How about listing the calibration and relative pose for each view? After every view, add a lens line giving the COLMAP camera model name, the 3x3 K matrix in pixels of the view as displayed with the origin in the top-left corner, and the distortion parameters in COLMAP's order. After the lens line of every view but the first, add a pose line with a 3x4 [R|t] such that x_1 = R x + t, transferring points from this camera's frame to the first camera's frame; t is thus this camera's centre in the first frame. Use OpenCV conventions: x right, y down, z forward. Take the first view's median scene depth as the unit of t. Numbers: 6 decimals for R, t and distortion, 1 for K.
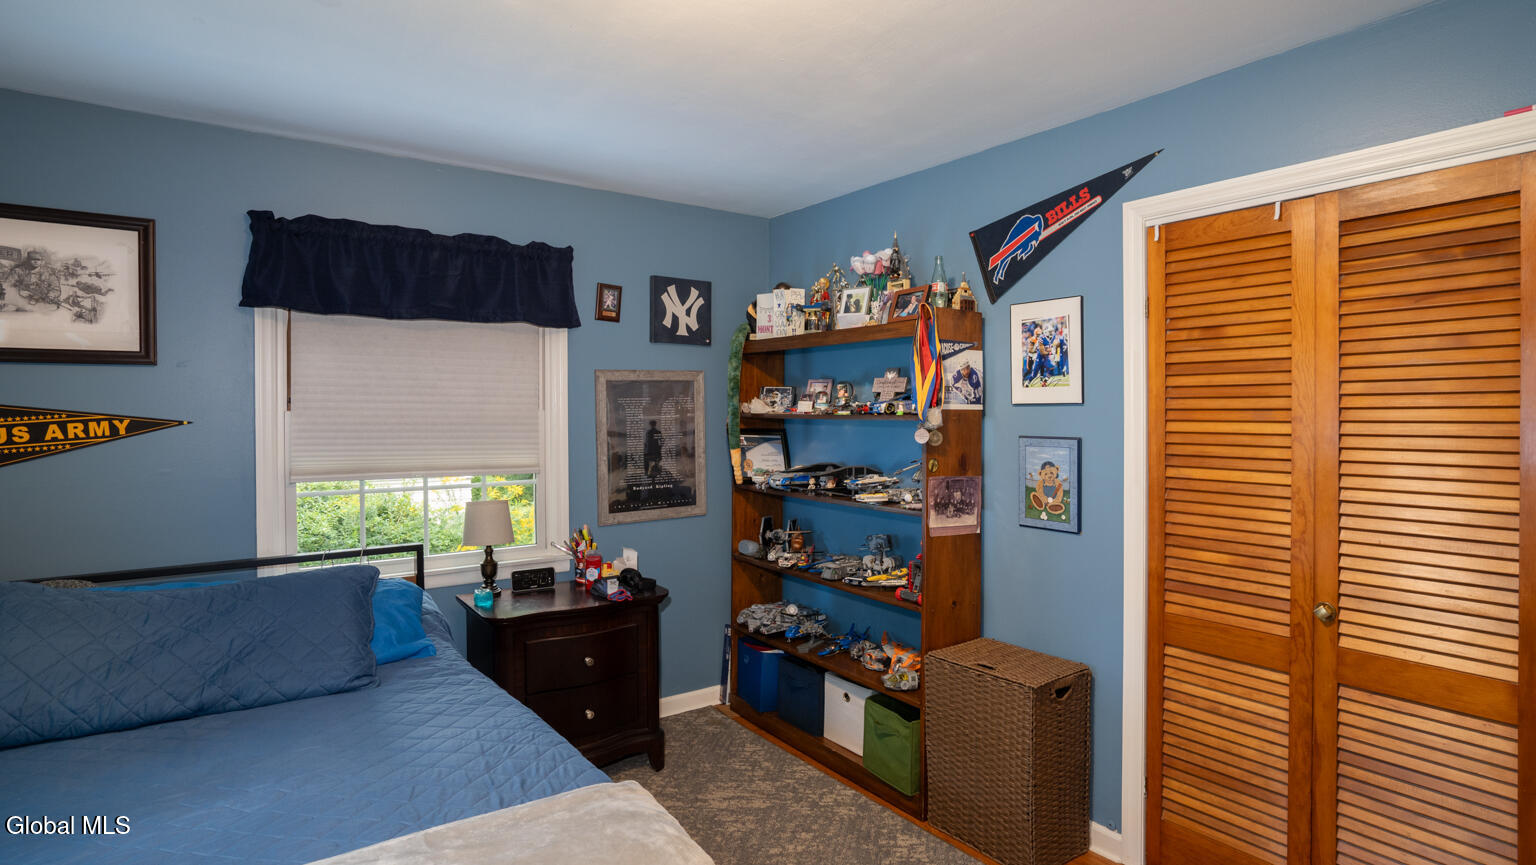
lens RADIAL K [[798.8, 0, 769.3], [0, 798.8, 418.7], [0, 0, 1]] dist [0.001374, 0.000872]
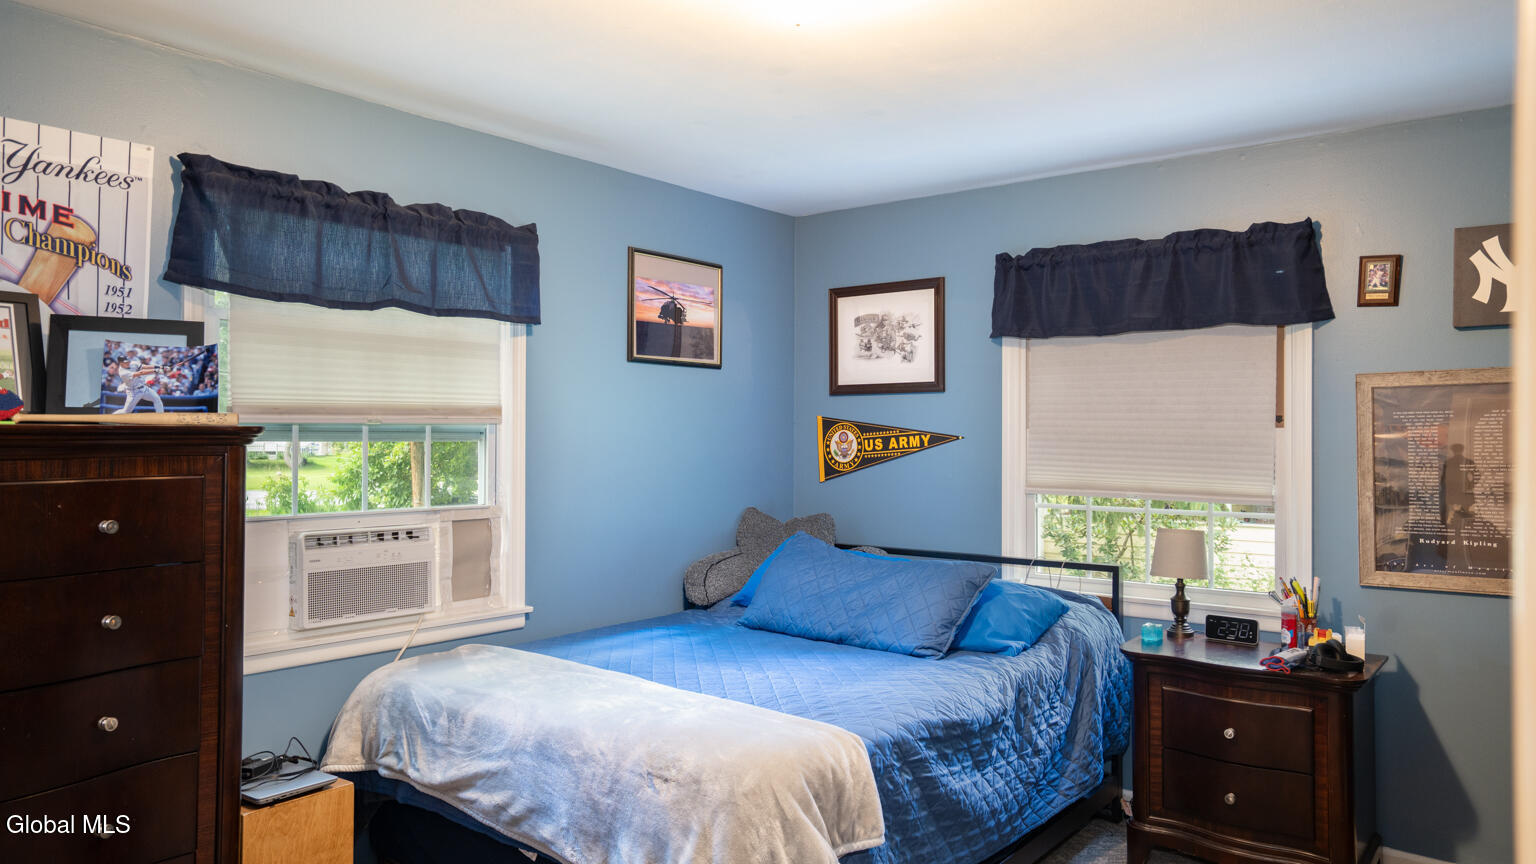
lens RADIAL K [[1063.1, 0, 769.1], [0, 1063.1, 432.9], [0, 0, 1]] dist [0.000275, 0.001042]
pose [[0.280236, -0.003635, -0.959924, 0.678494], [-0.022568, 0.999691, -0.010374, 0.019224], [0.959666, 0.024571, 0.280067, 0.236242]]
